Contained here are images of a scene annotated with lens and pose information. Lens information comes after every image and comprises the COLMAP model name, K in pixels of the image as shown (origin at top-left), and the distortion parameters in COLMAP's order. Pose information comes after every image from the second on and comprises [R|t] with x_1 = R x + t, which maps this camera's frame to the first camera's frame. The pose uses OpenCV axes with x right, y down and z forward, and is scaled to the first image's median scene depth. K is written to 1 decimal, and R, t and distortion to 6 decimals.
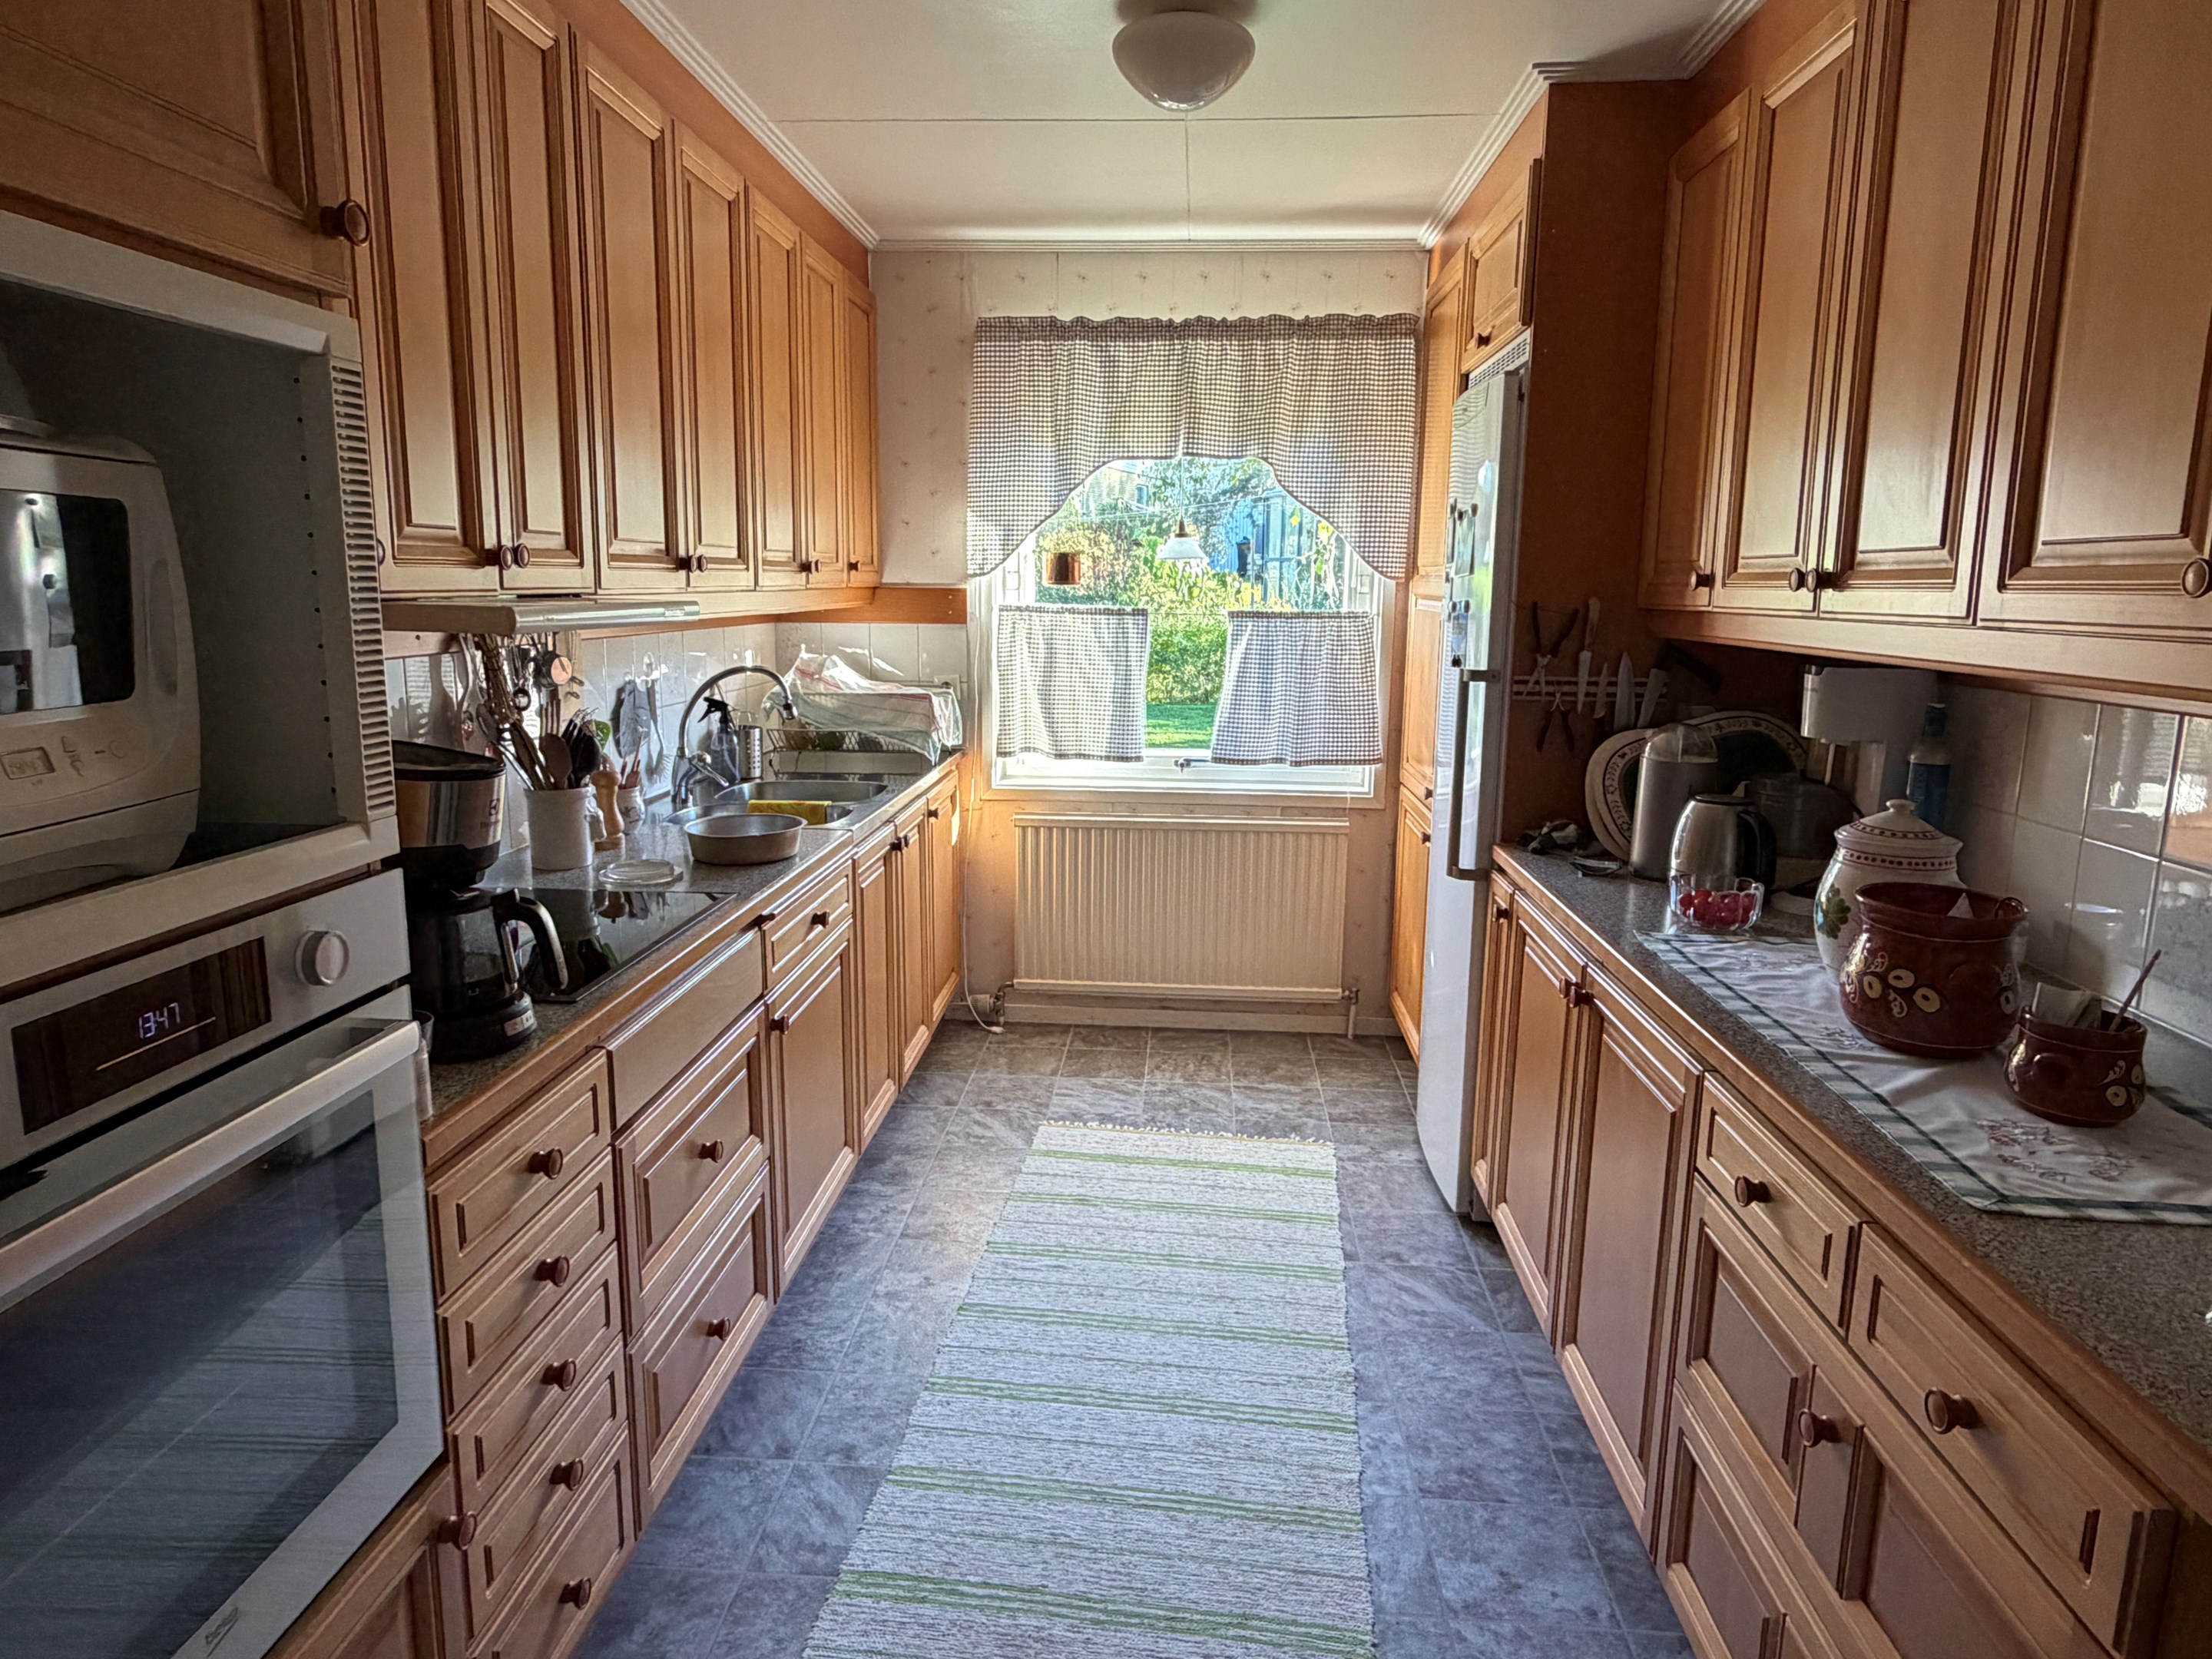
lens RADIAL K [[1339.1, 0, 1106.0], [0, 1339.1, 829.5], [0, 0, 1]] dist [-0.001430, 0.000416]
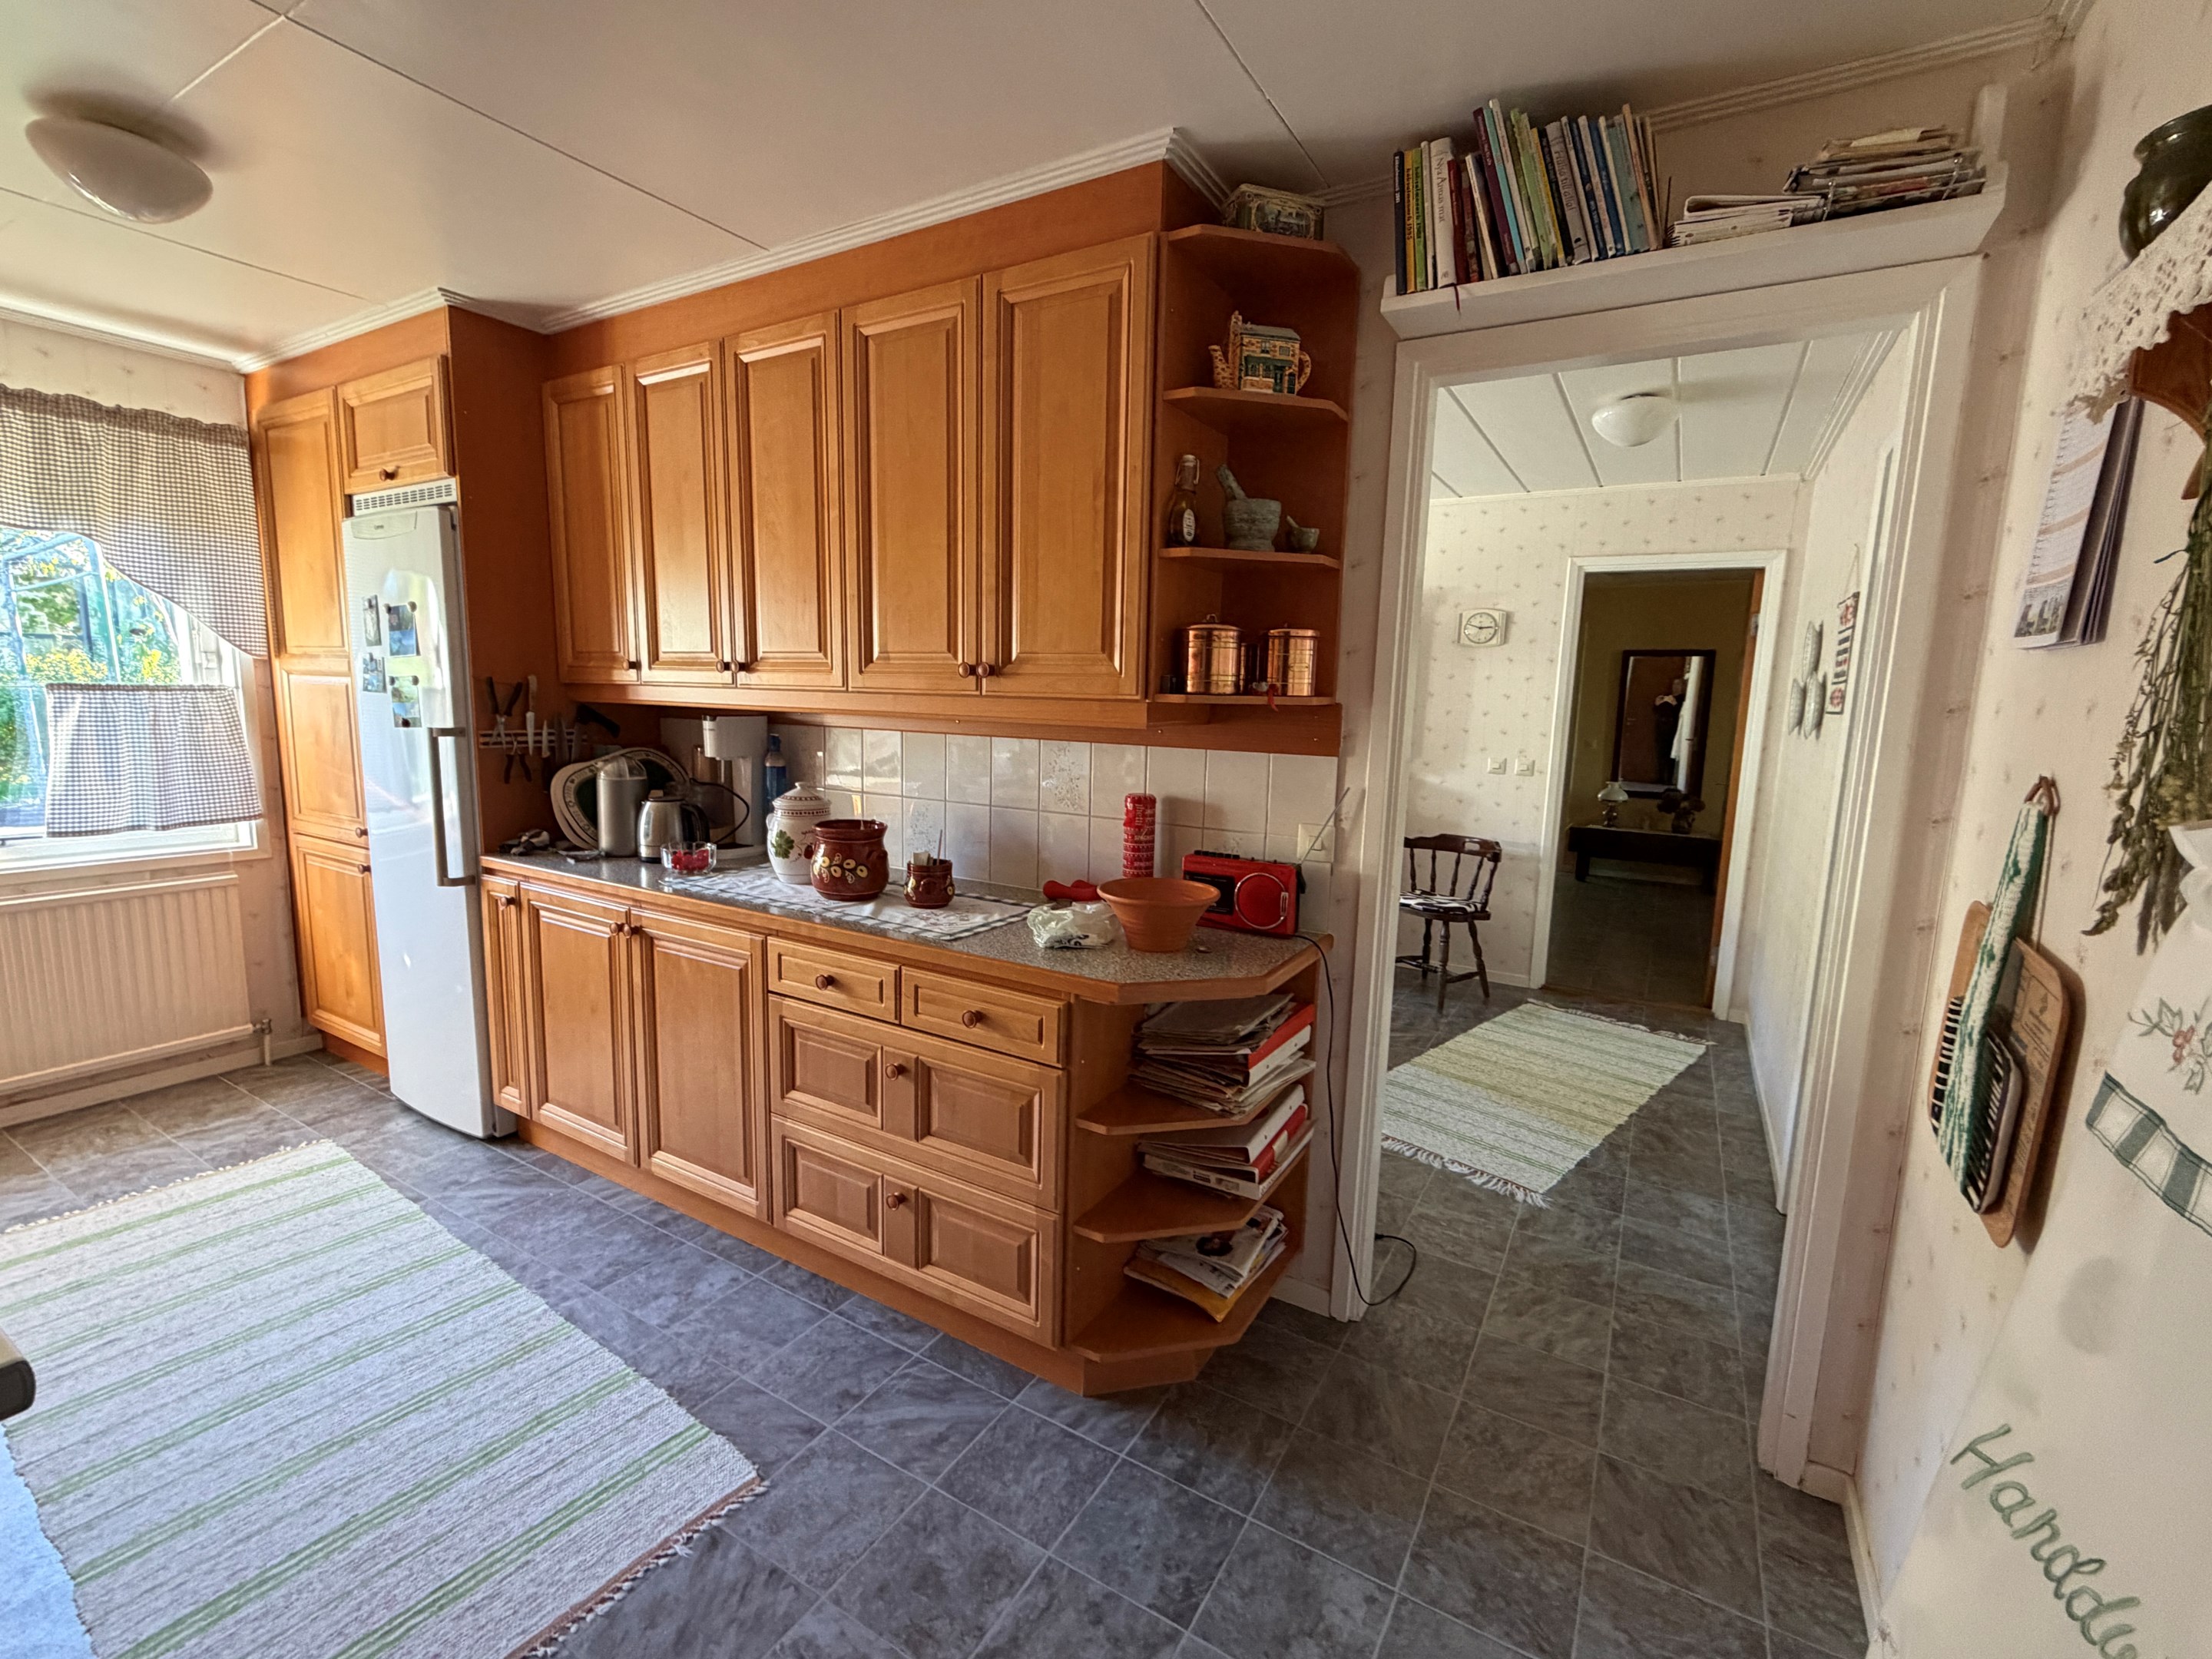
lens RADIAL K [[948.0, 0, 1106.0], [0, 948.0, 829.5], [0, 0, 1]] dist [0.001991, 0.000628]
pose [[0.454324, -0.126780, 0.881769, -0.273957], [0.141568, 0.987518, 0.069043, 0.008826], [-0.879516, 0.093462, 0.466601, -0.009142]]
